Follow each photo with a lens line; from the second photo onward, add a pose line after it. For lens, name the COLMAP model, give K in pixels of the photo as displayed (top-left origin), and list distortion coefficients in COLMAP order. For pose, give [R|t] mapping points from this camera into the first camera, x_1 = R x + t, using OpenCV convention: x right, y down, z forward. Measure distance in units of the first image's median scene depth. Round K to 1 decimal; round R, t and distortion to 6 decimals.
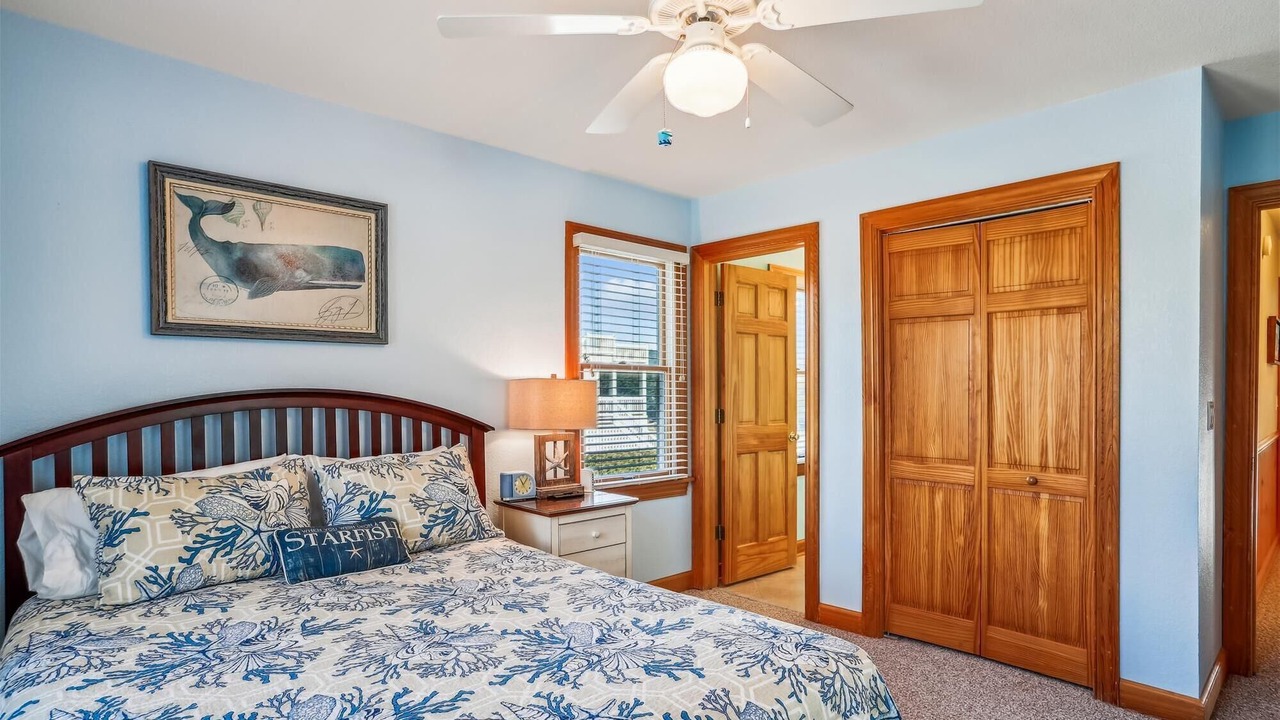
lens RADIAL K [[657.8, 0, 644.7], [0, 657.8, 396.0], [0, 0, 1]] dist [-0.029544, 0.000218]
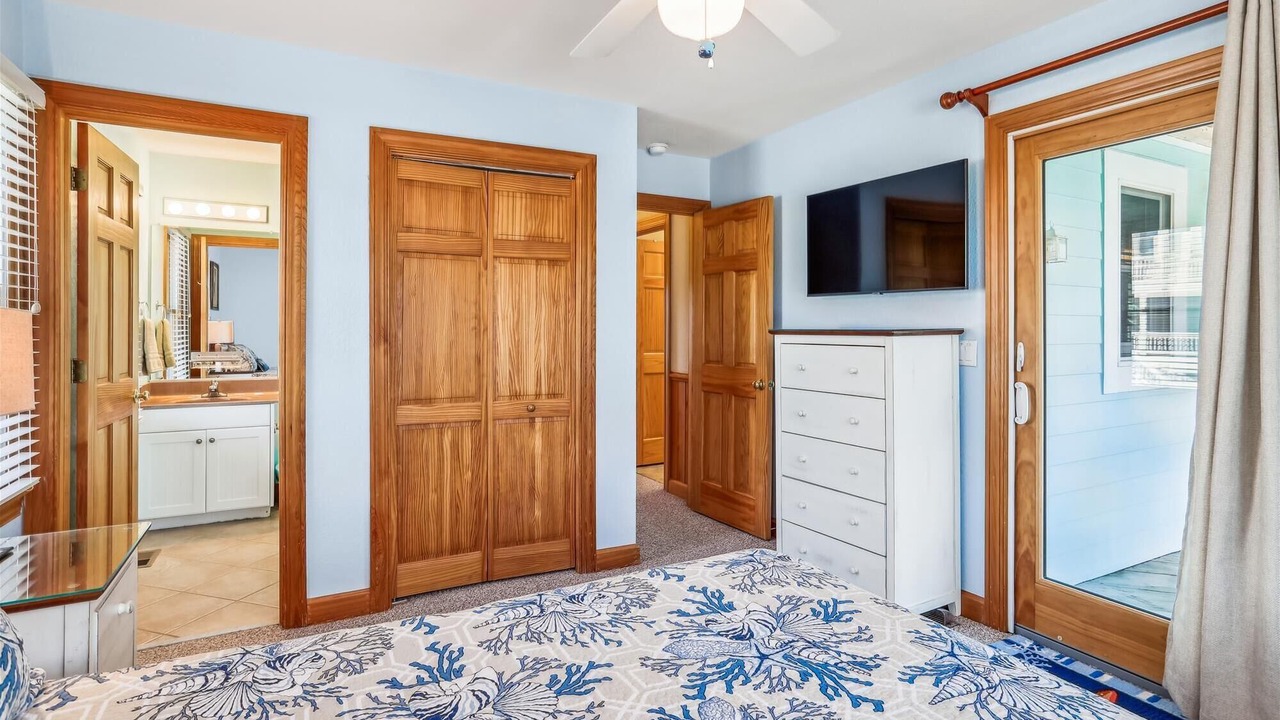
lens RADIAL K [[677.1, 0, 643.9], [0, 677.1, 323.1], [0, 0, 1]] dist [-0.029808, 0.000745]
pose [[0.269862, 0.006291, 0.962879, -0.490907], [0.008985, 0.999919, -0.009052, -0.006420], [-0.962857, 0.011094, 0.269783, 0.478323]]
